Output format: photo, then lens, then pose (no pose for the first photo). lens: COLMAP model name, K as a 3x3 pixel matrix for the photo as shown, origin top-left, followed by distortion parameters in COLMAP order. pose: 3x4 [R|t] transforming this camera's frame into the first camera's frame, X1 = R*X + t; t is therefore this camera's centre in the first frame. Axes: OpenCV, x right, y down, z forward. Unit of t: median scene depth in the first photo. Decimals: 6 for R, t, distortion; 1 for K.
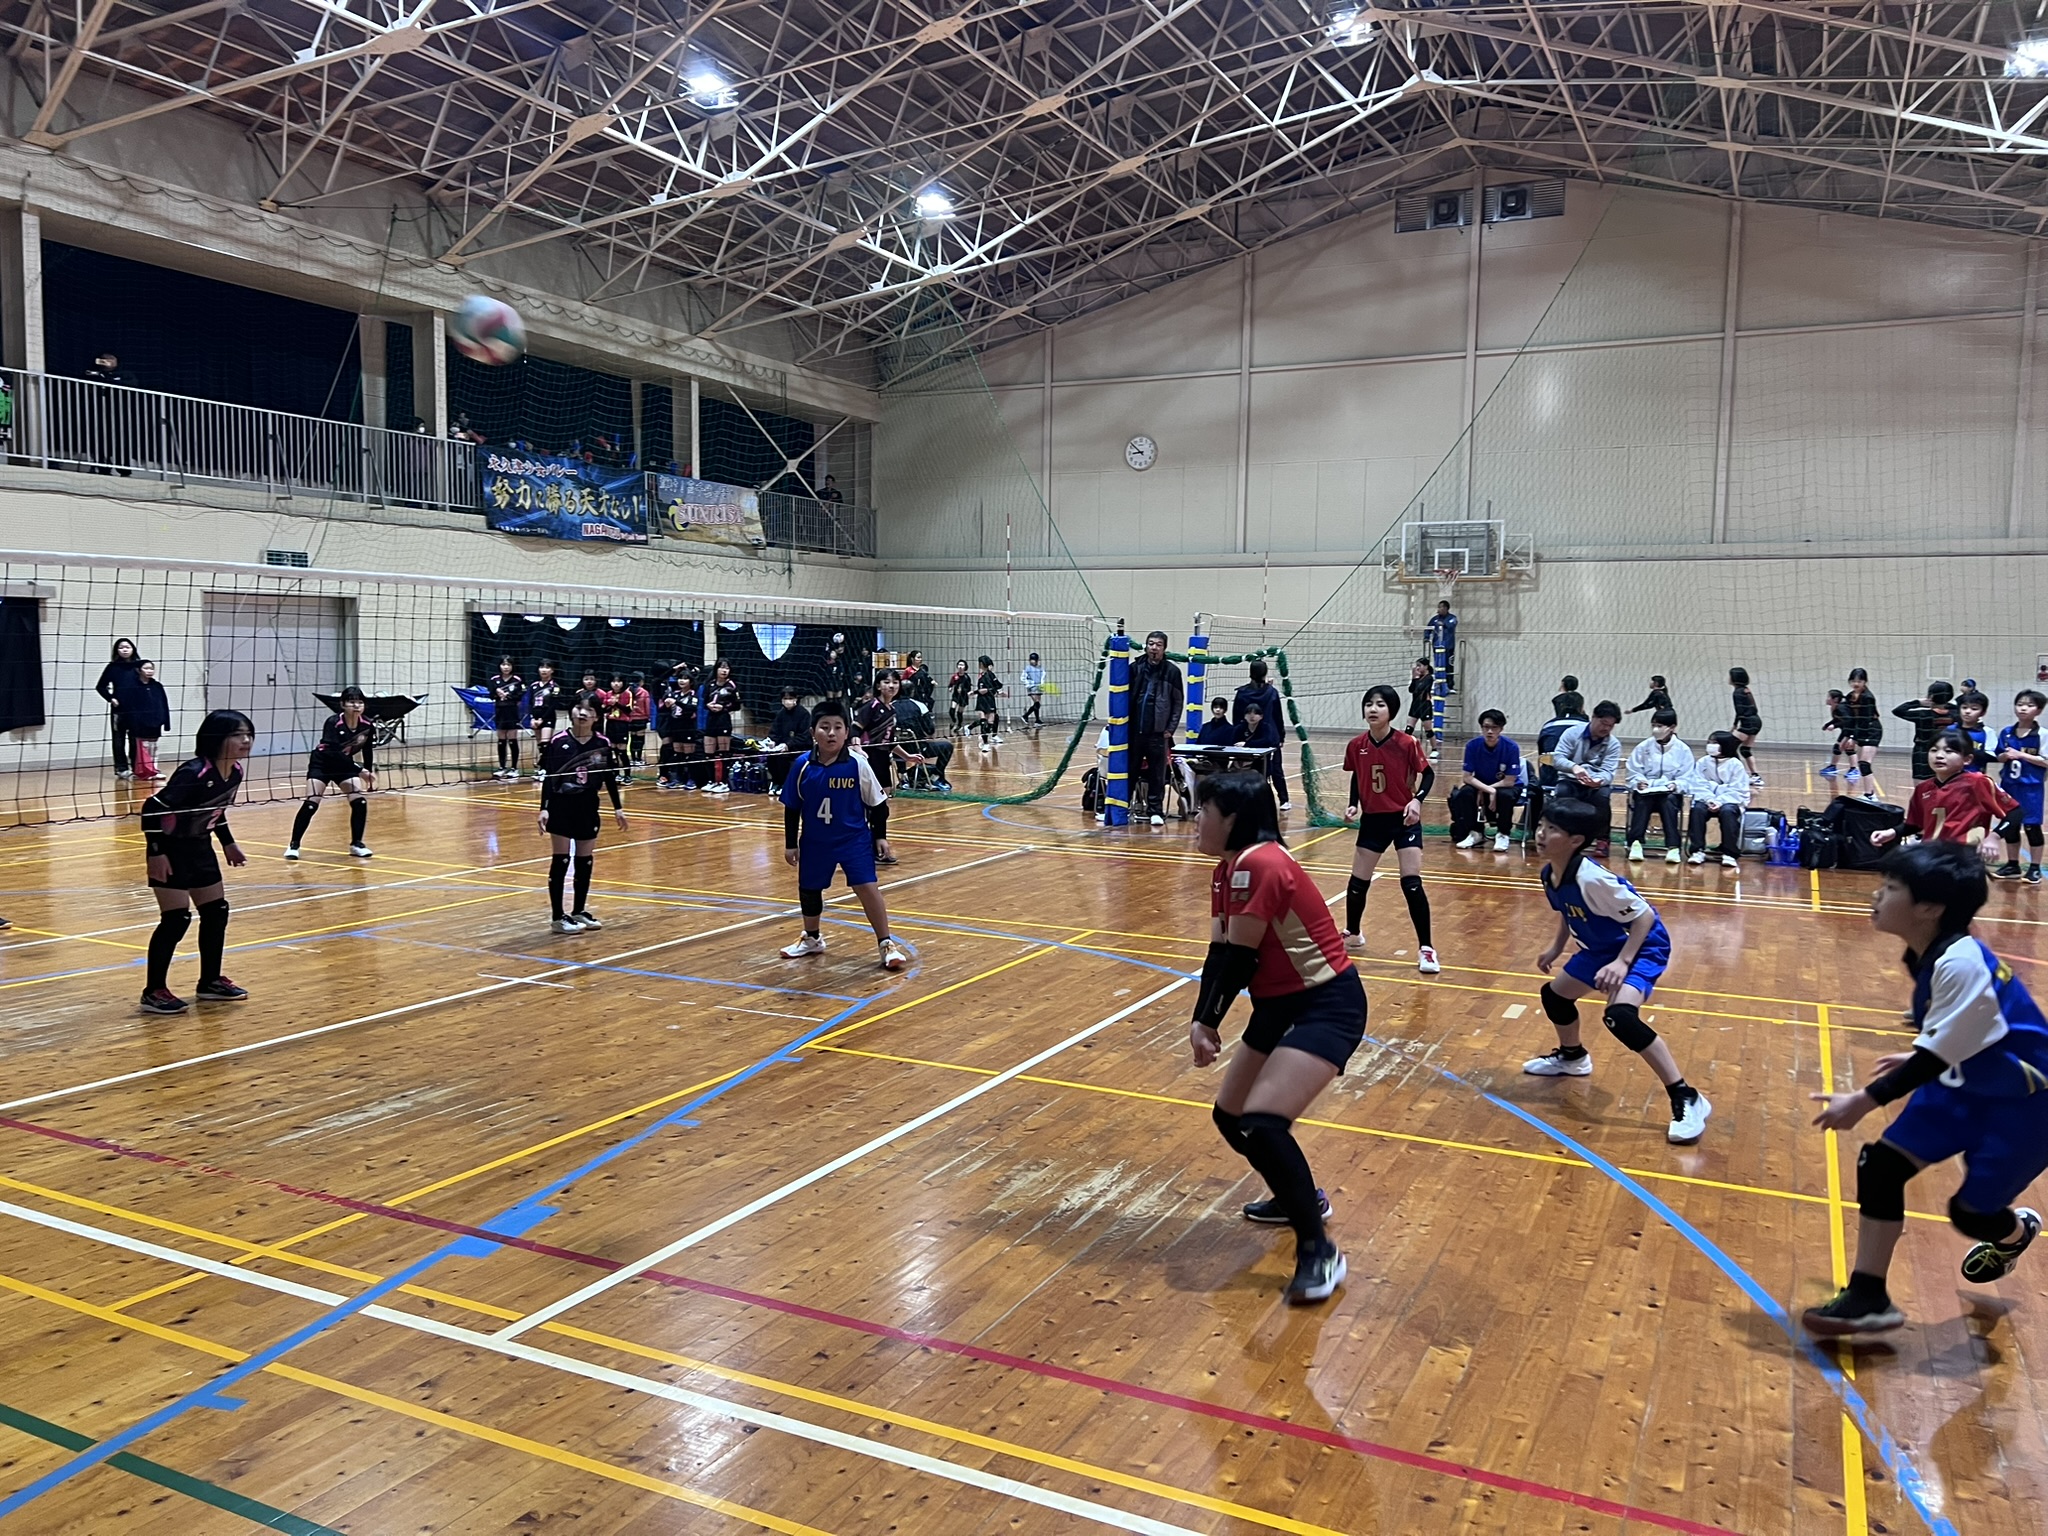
lens RADIAL K [[1584.6, 0, 1024.9], [0, 1584.6, 755.6], [0, 0, 1]] dist [0.060928, -0.067834]
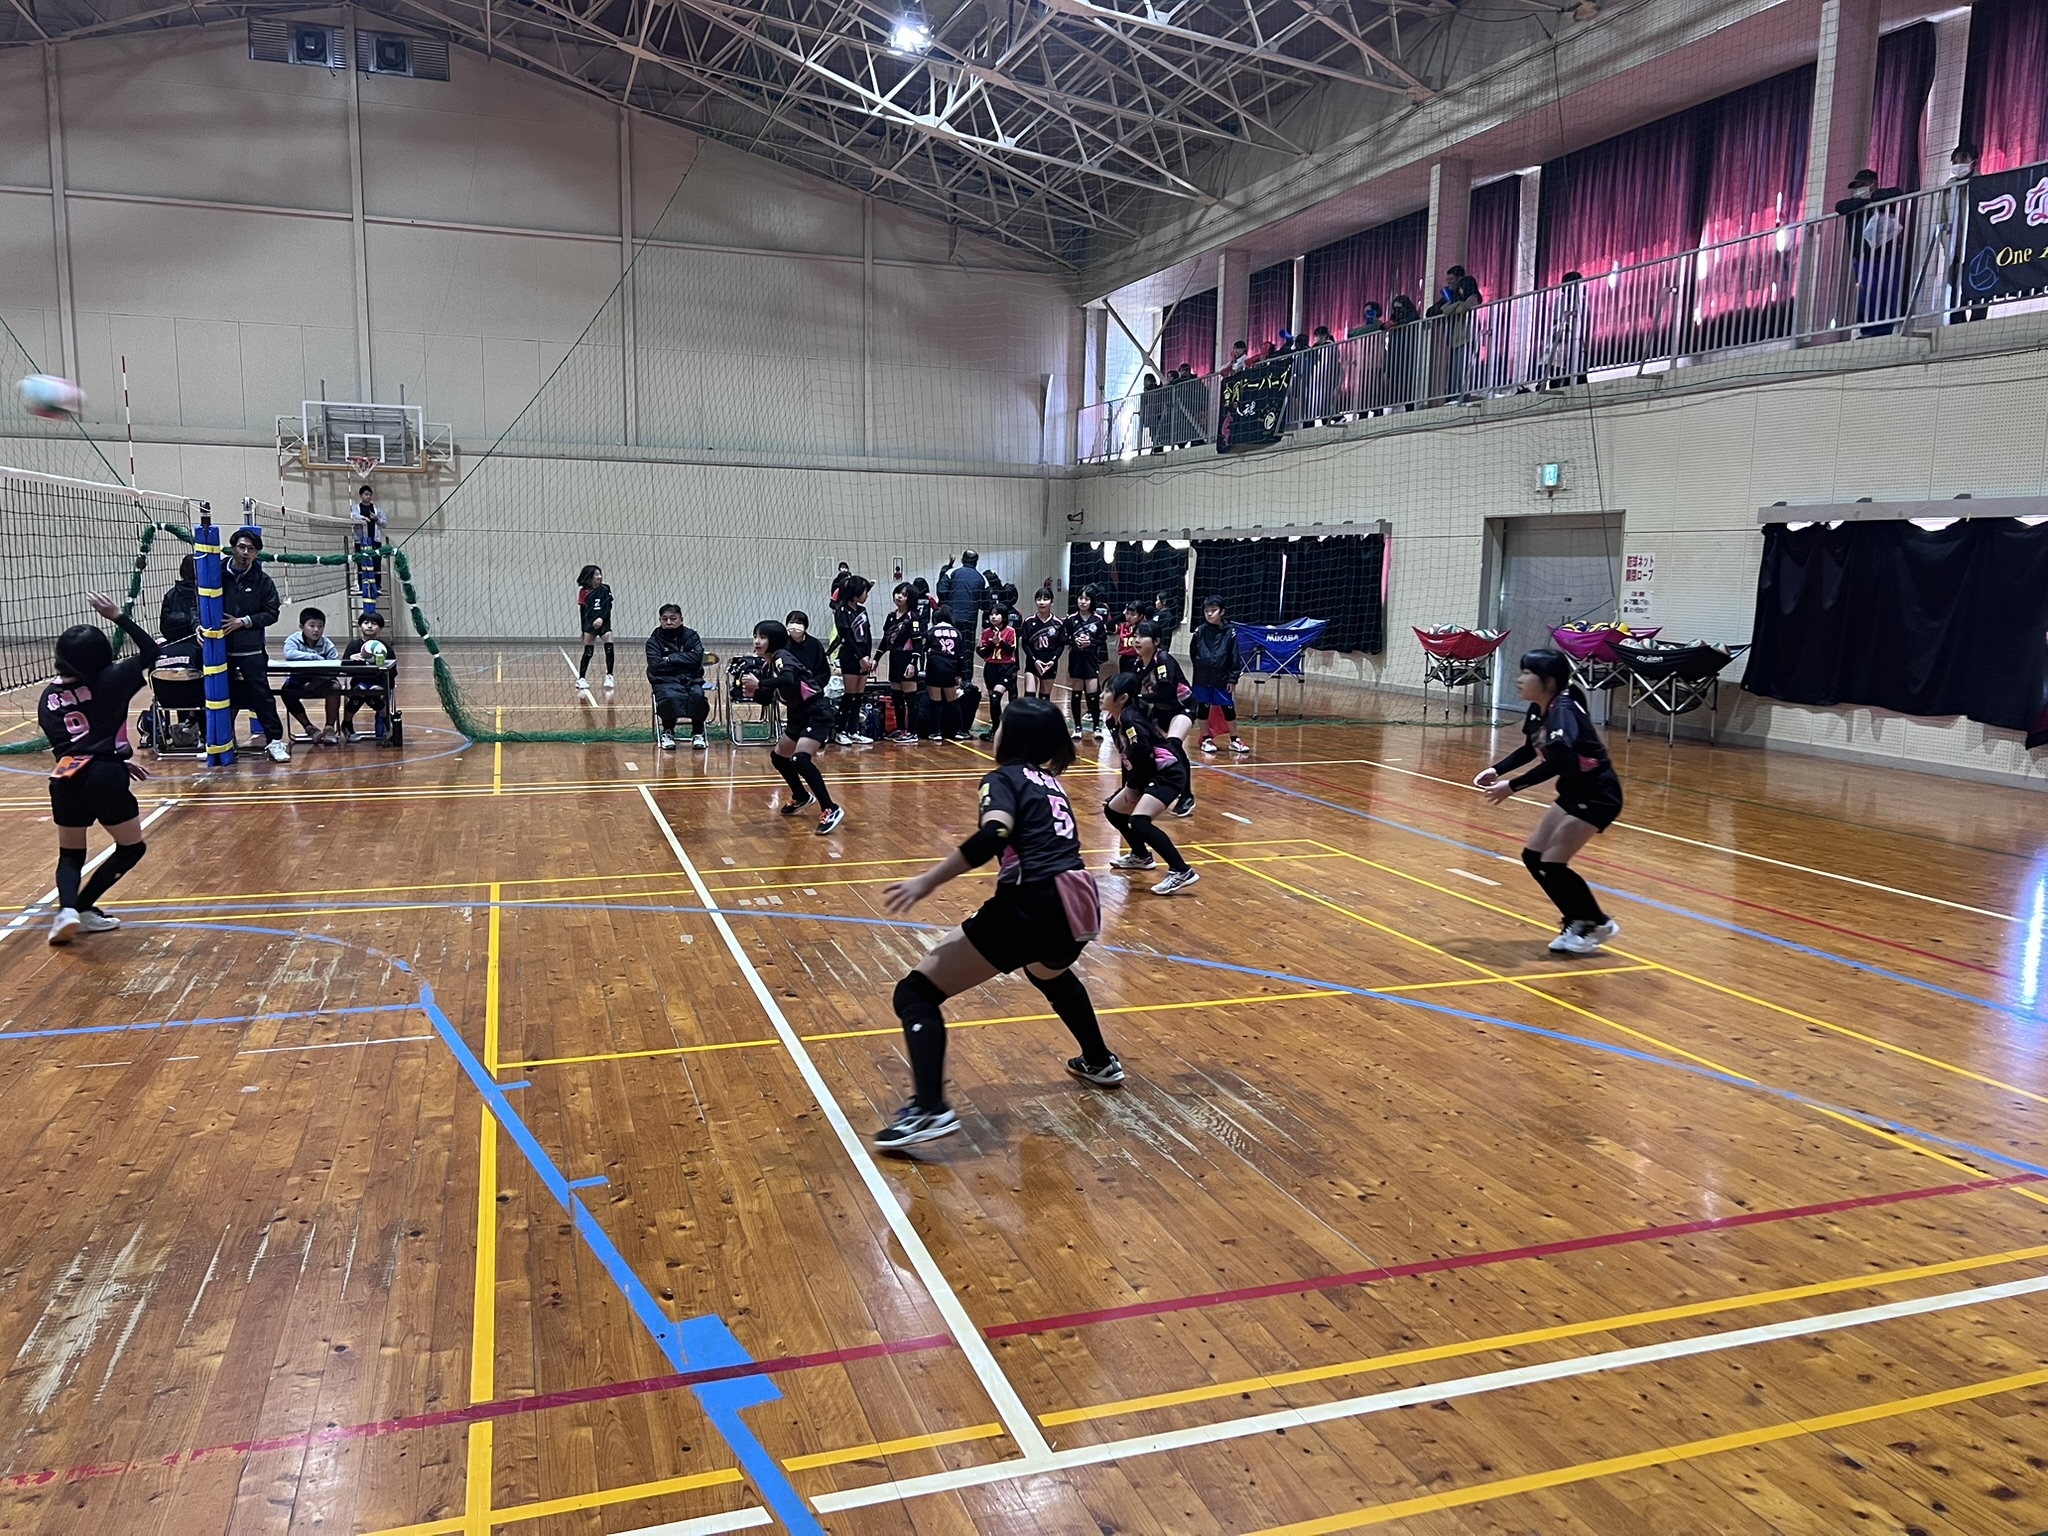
lens RADIAL K [[1584.6, 0, 1075.0], [0, 1584.6, 770.7], [0, 0, 1]] dist [0.060928, -0.067834]
pose [[0.688854, -0.094838, 0.718669, -0.463635], [0.042931, 0.995002, 0.090154, -0.015391], [-0.723628, -0.031250, 0.689483, 0.263585]]
